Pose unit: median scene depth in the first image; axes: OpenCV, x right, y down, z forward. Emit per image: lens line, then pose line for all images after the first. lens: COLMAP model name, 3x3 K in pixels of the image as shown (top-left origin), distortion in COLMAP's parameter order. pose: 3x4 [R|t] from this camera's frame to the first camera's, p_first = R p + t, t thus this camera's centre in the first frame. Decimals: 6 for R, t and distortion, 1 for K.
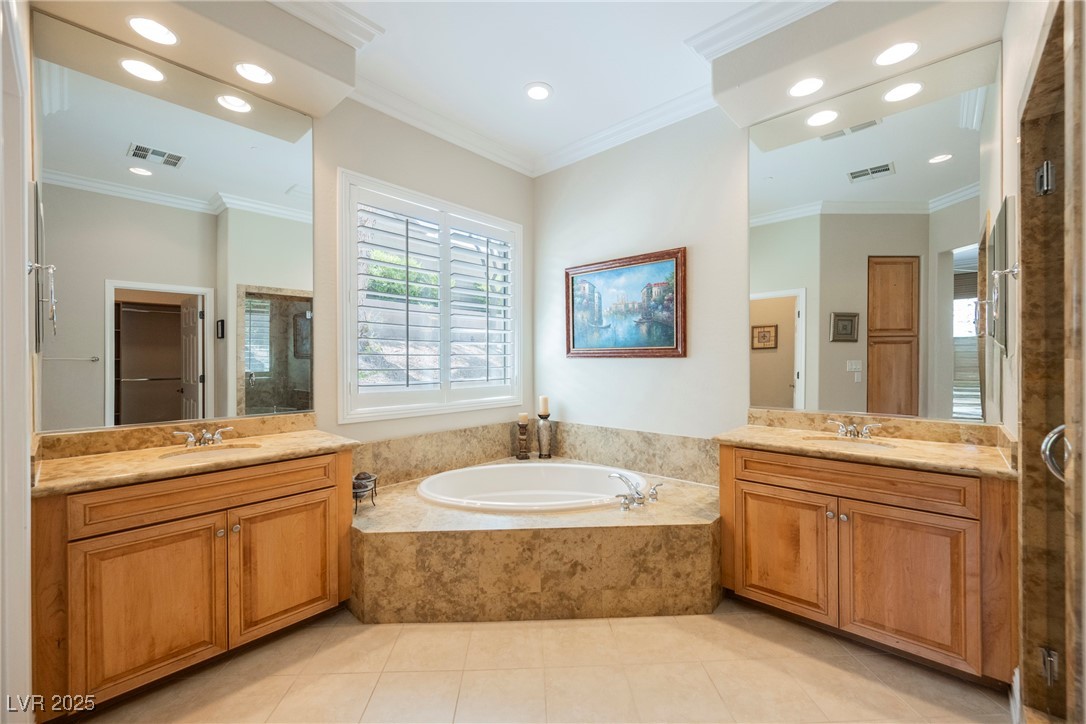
lens RADIAL K [[437.3, 0, 546.5], [0, 437.3, 362.7], [0, 0, 1]] dist [-0.000598, -0.000005]
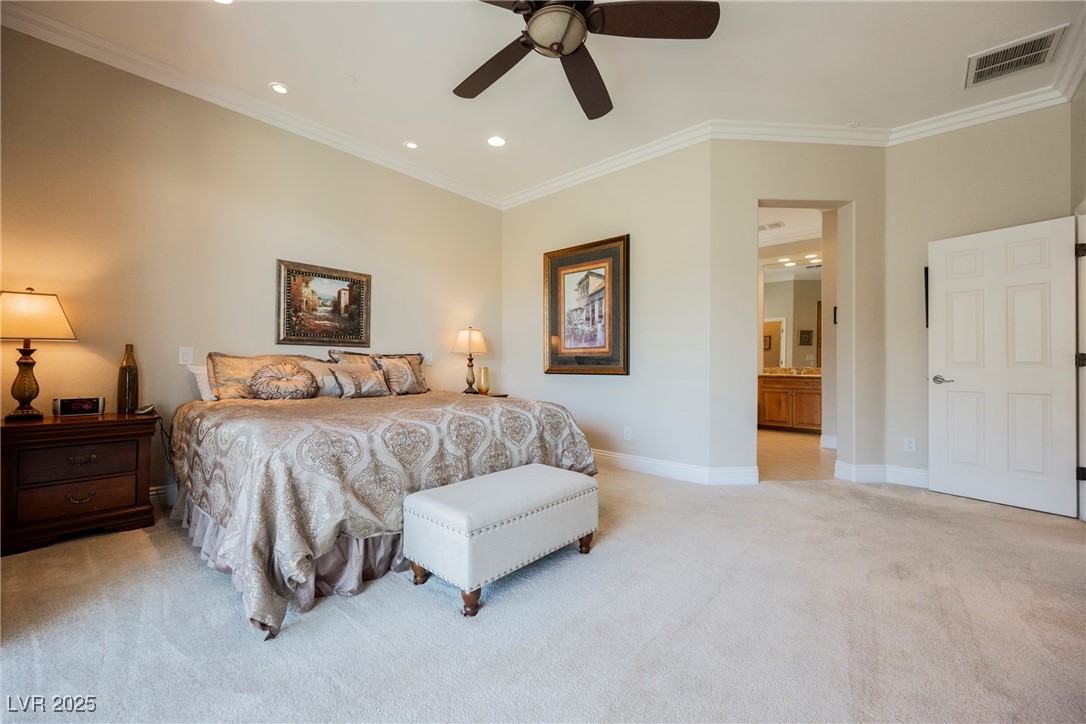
lens RADIAL K [[433.5, 0, 543.0], [0, 433.5, 362.0], [0, 0, 1]] dist [0.004230, 0.000520]
pose [[0.999874, 0.009407, 0.012821, -1.064130], [-0.009299, 0.999921, -0.008472, 0.114764], [-0.012900, 0.008351, 0.999882, -1.902634]]
